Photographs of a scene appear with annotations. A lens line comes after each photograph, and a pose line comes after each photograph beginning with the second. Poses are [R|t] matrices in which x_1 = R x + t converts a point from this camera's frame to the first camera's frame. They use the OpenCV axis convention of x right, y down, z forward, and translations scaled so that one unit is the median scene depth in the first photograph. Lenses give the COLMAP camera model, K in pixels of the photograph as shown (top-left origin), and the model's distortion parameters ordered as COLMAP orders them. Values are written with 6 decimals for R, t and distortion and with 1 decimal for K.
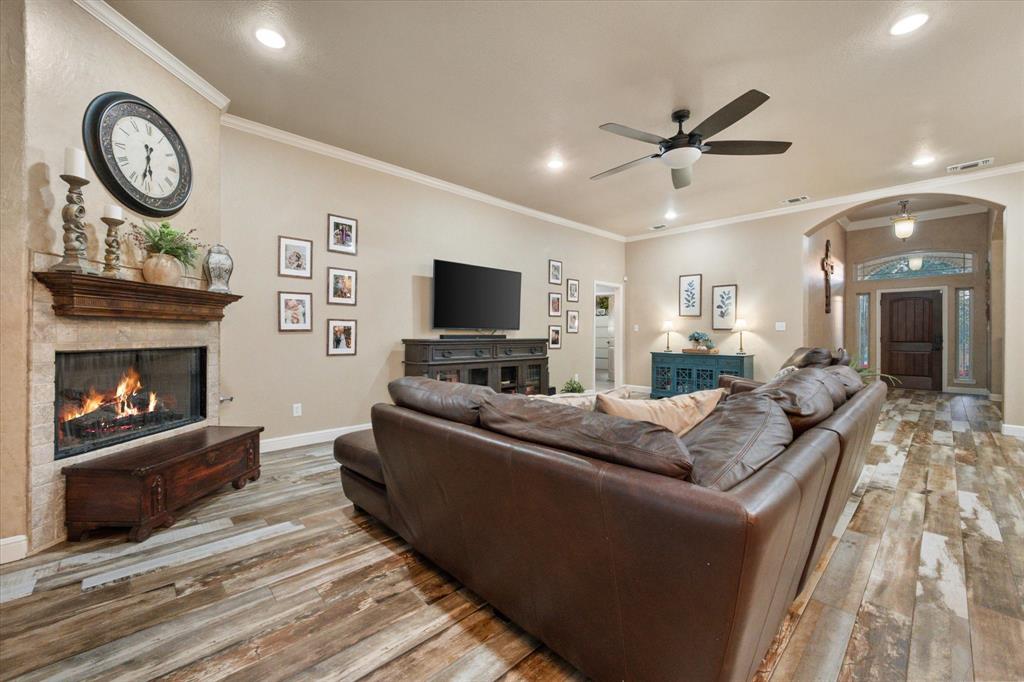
lens RADIAL K [[405.4, 0, 512.0], [0, 405.4, 338.1], [0, 0, 1]] dist [-0.000053, 0.000047]
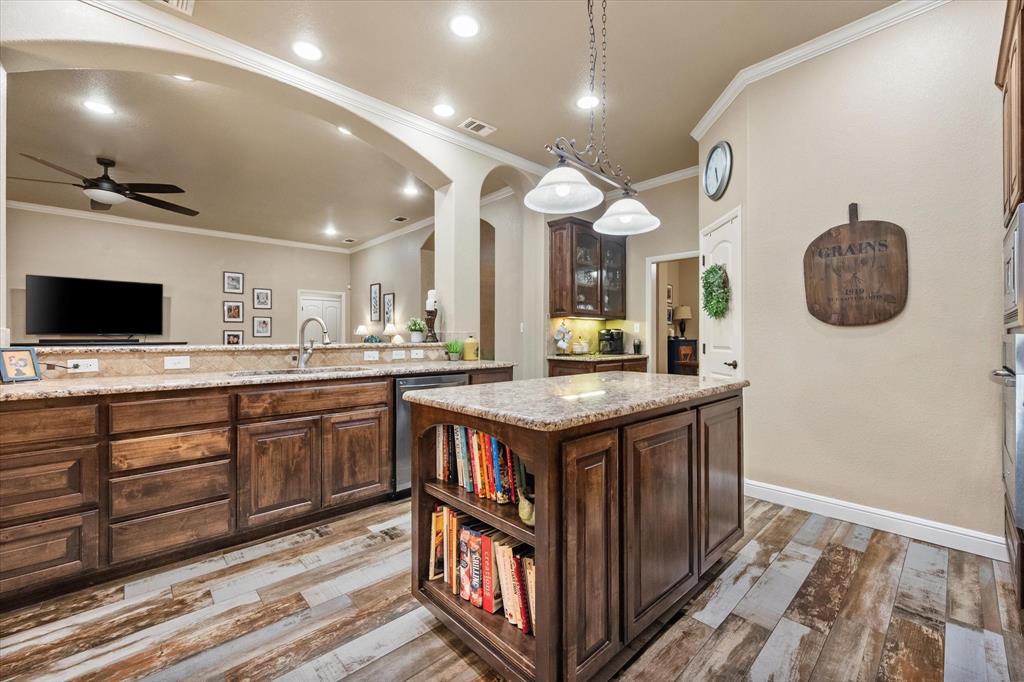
lens RADIAL K [[413.3, 0, 514.0], [0, 413.3, 337.6], [0, 0, 1]] dist [0.000317, -0.000009]
pose [[0.999746, -0.003344, -0.022302, 0.916703], [0.003226, 0.999981, -0.005321, -0.002278], [0.022319, 0.005248, 0.999737, -0.128293]]
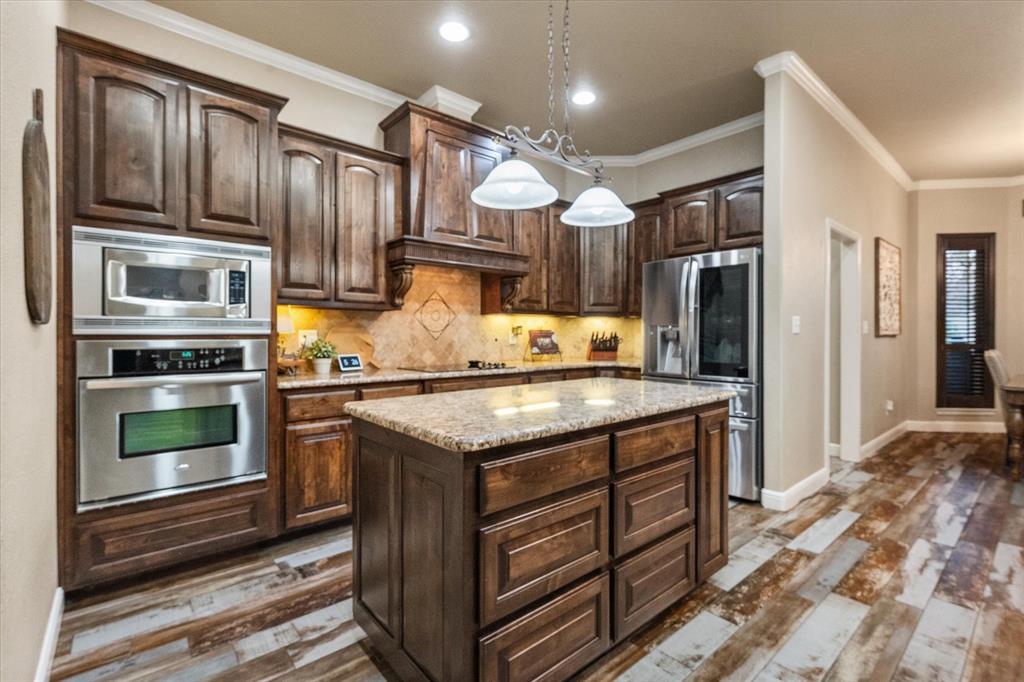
lens RADIAL K [[457.5, 0, 513.7], [0, 457.5, 334.0], [0, 0, 1]] dist [-0.000187, -0.000007]
pose [[-0.997629, -0.003679, 0.068717, 0.979324], [-0.003426, 0.999987, 0.003806, -0.011311], [-0.068730, 0.003561, -0.997629, 0.464805]]
